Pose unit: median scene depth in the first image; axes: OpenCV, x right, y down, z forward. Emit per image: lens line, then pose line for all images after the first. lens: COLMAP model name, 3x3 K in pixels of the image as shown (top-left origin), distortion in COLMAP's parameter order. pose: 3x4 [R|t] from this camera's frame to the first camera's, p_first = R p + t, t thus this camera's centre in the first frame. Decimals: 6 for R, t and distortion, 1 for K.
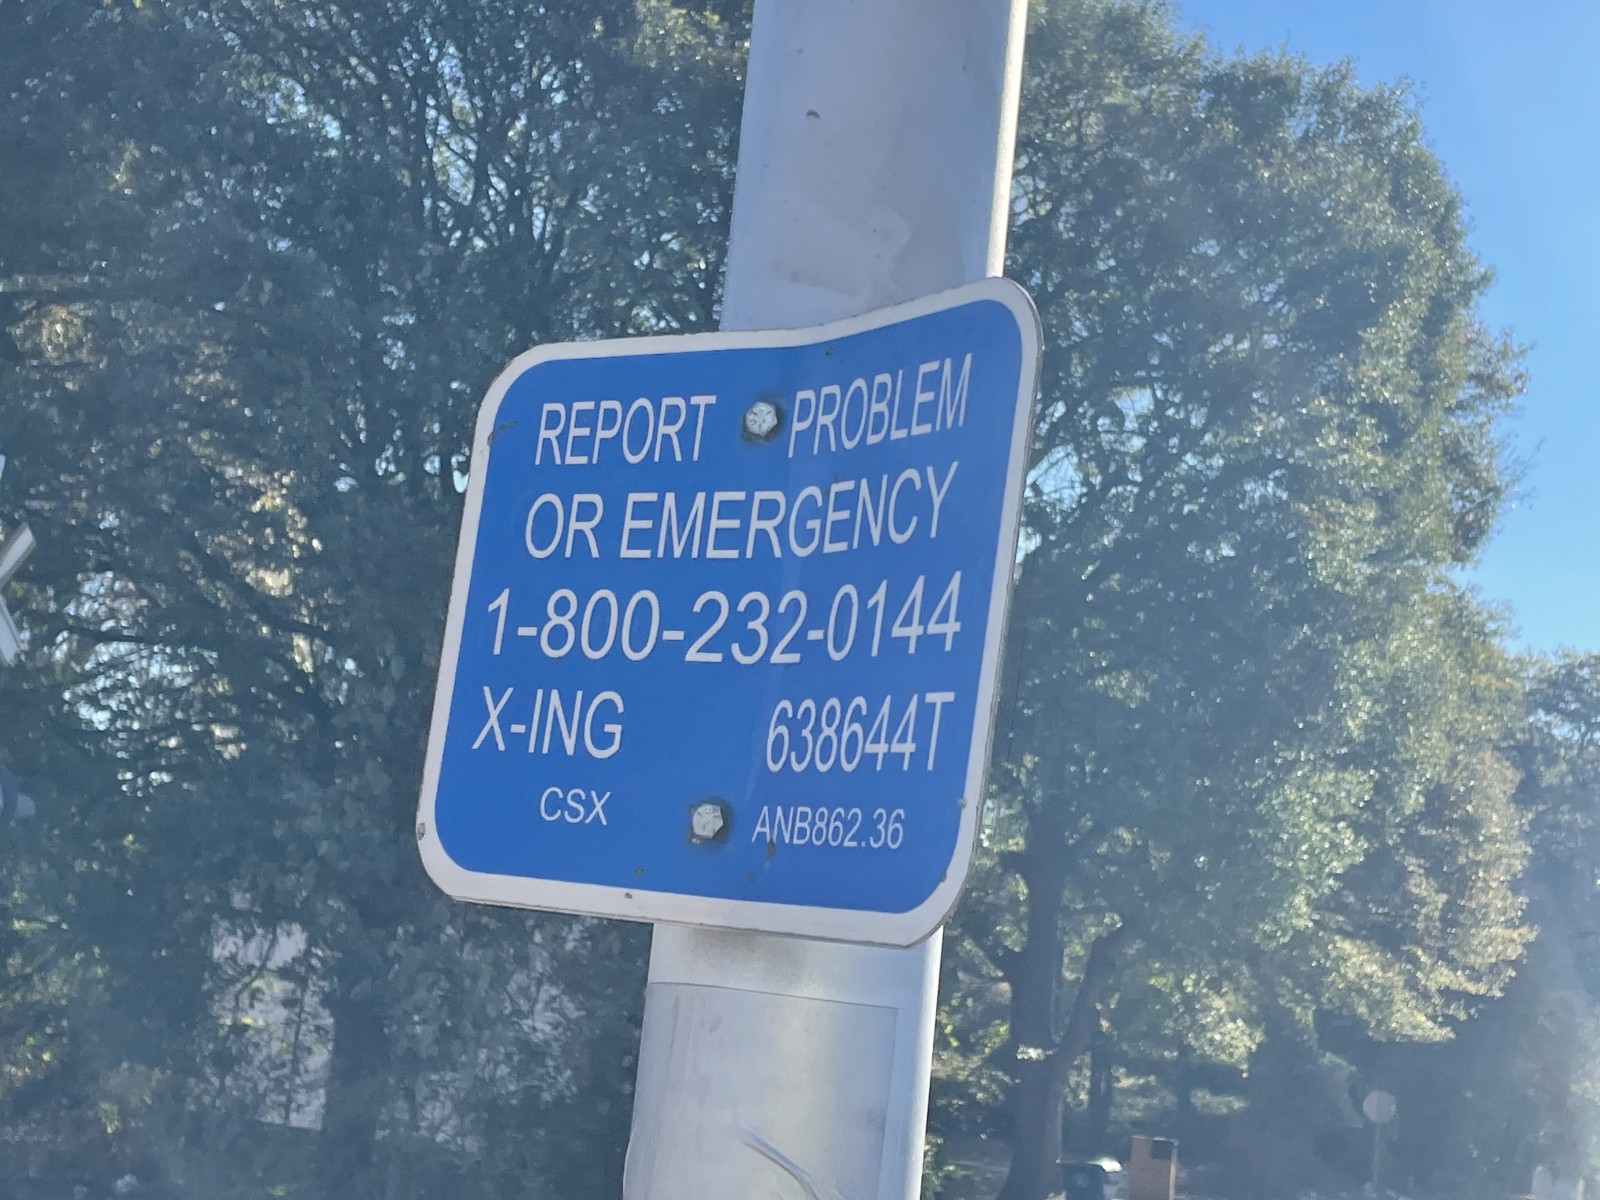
lens RADIAL K [[2367.0, 0, 800.0], [0, 2367.0, 600.0], [0, 0, 1]] dist [0.146847, 0.010802]
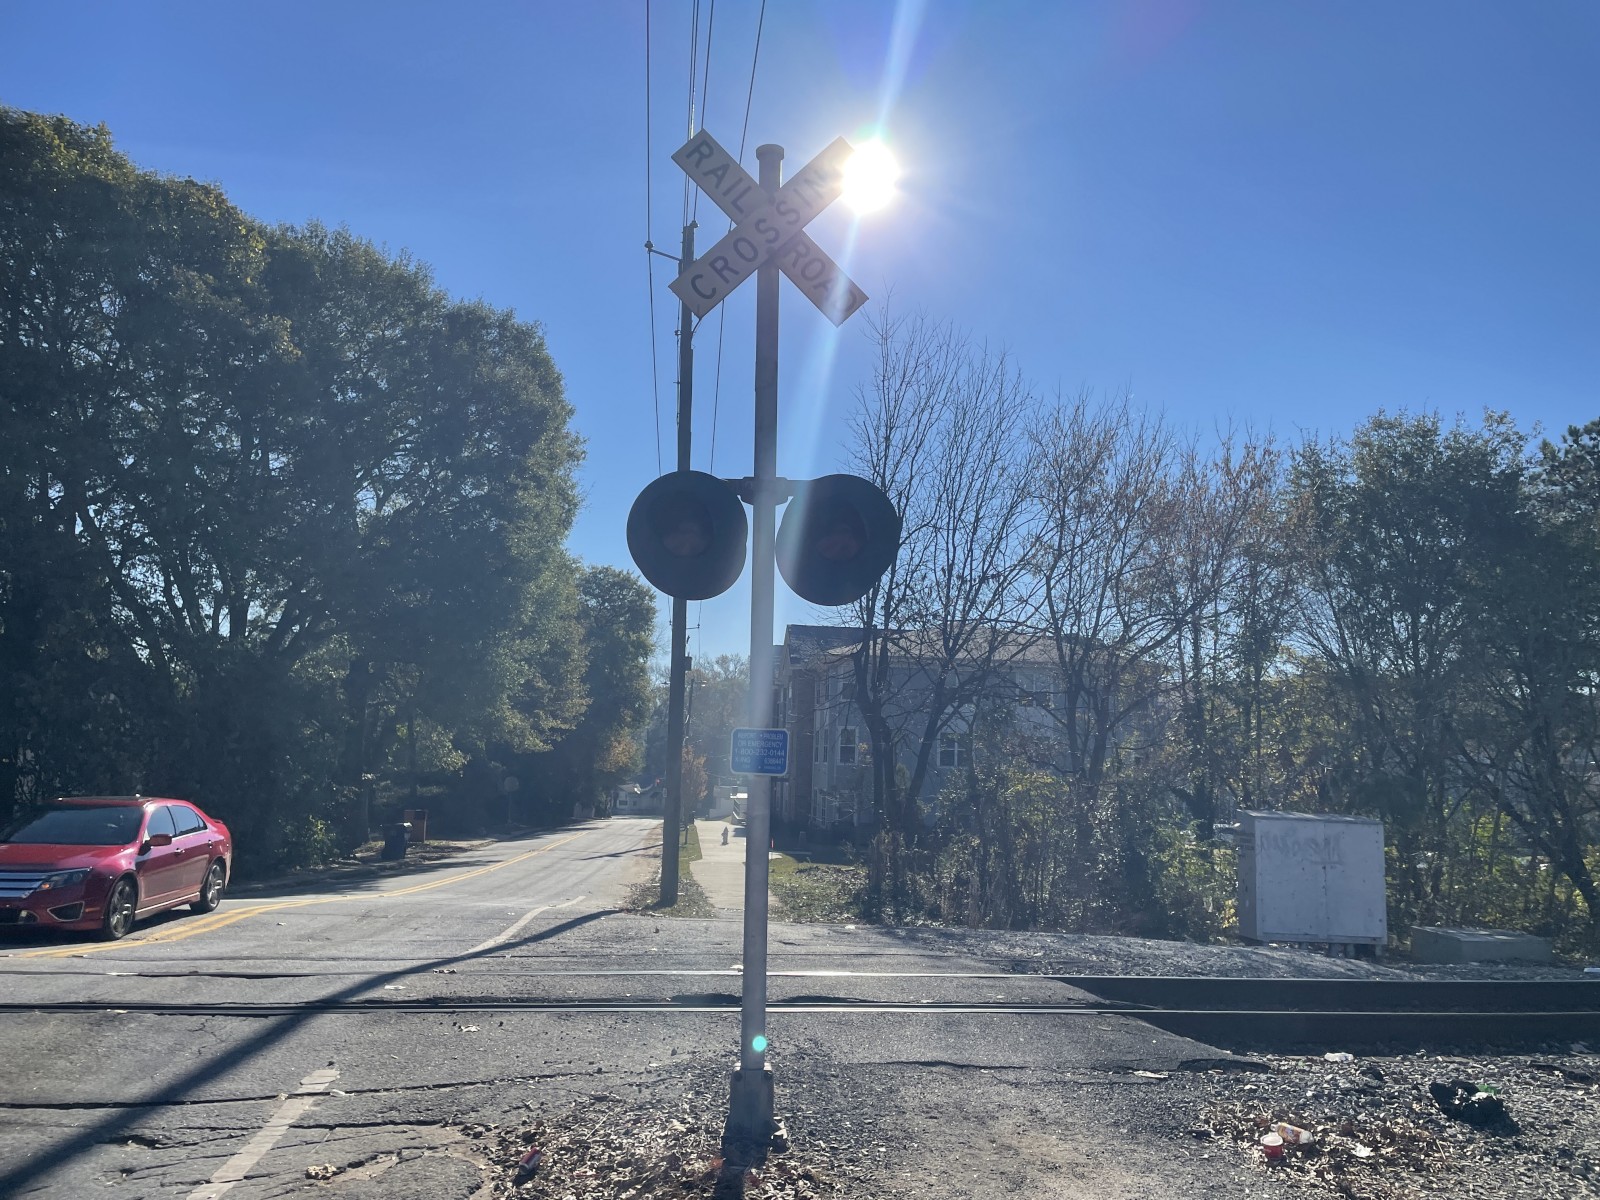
lens RADIAL K [[1269.4, 0, 800.0], [0, 1269.4, 600.0], [0, 0, 1]] dist [0.126515, -0.191796]
pose [[0.881486, -0.023427, 0.471629, -0.095637], [-0.008018, 0.997882, 0.064553, -0.039233], [-0.472142, -0.060684, 0.879431, -0.160027]]
